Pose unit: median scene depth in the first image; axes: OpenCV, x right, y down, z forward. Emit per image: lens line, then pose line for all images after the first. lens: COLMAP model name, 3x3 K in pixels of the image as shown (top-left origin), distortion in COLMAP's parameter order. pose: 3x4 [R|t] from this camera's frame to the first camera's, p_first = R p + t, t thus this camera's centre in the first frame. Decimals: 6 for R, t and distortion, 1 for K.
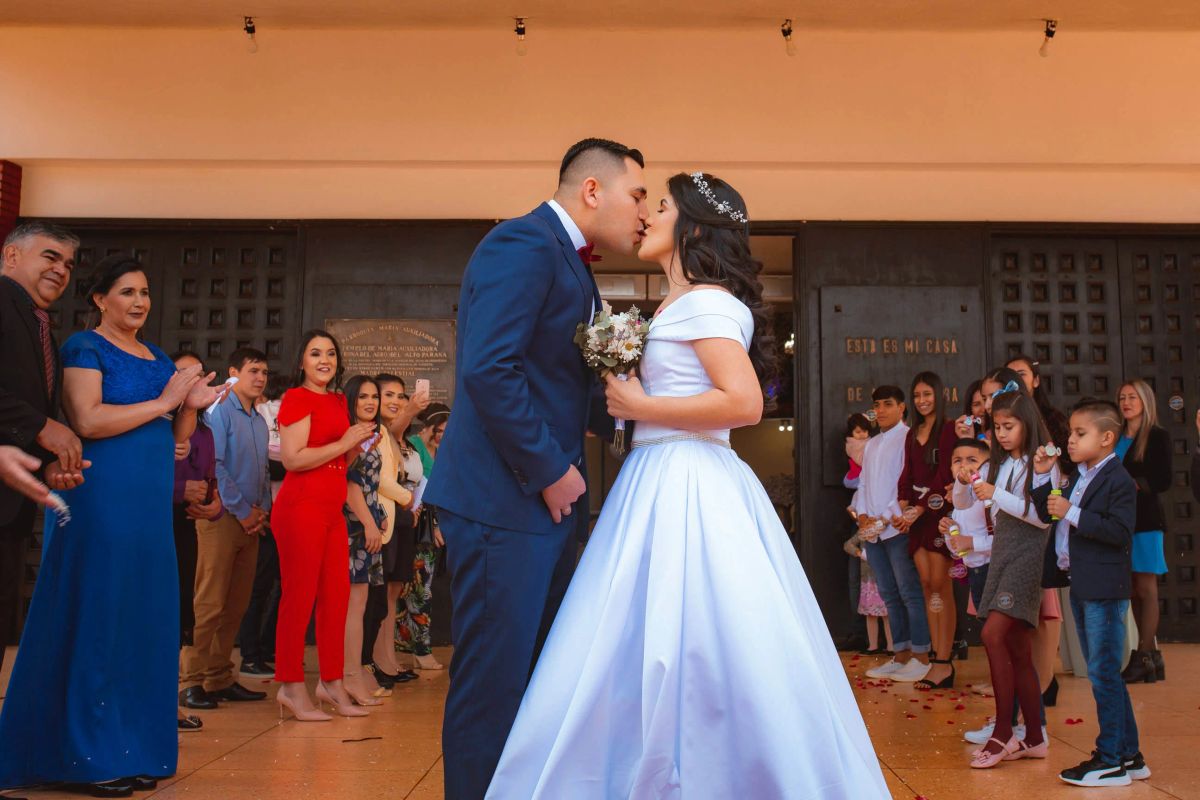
lens RADIAL K [[1470.7, 0, 600.0], [0, 1470.7, 400.0], [0, 0, 1]] dist [-0.023410, -0.004466]
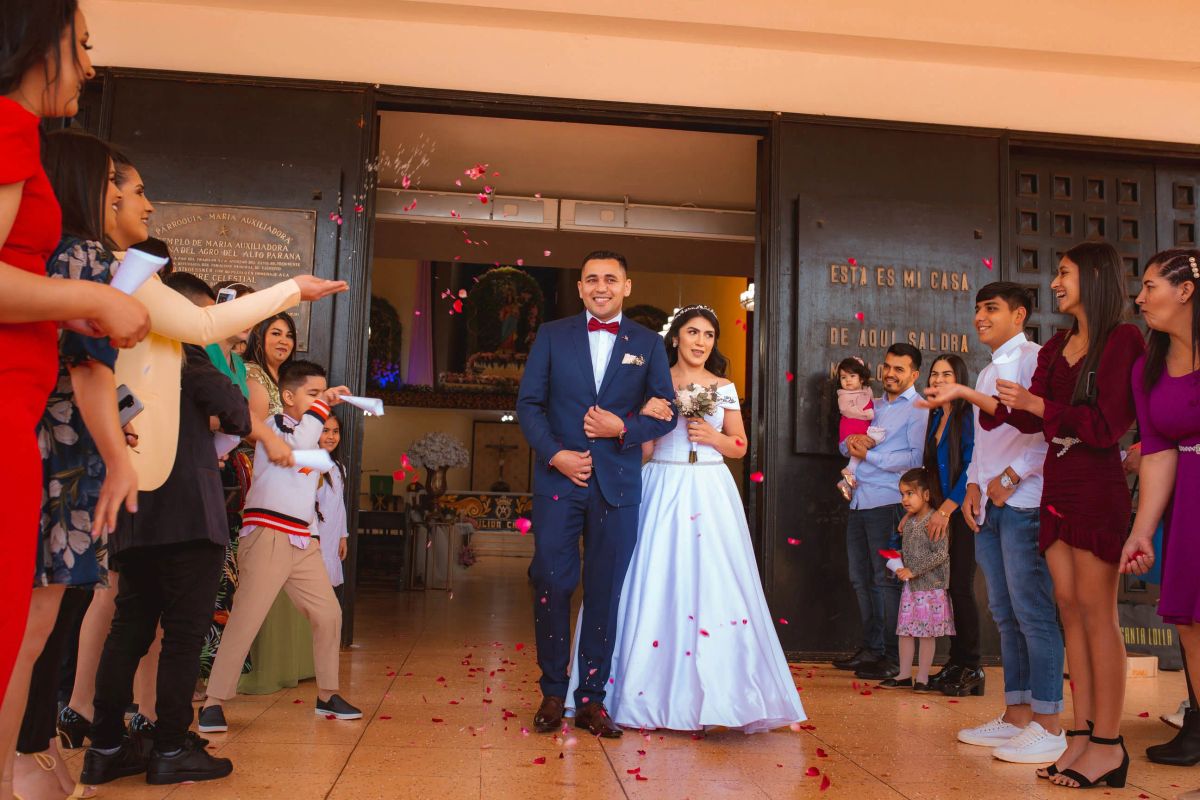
lens RADIAL K [[1271.4, 0, 600.0], [0, 1271.4, 400.0], [0, 0, 1]] dist [0.014163, 0.005794]
pose [[0.993578, 0.045757, 0.103486, -0.017654], [-0.045338, 0.998951, -0.006399, 0.038869], [-0.103670, 0.001666, 0.994610, 0.349860]]
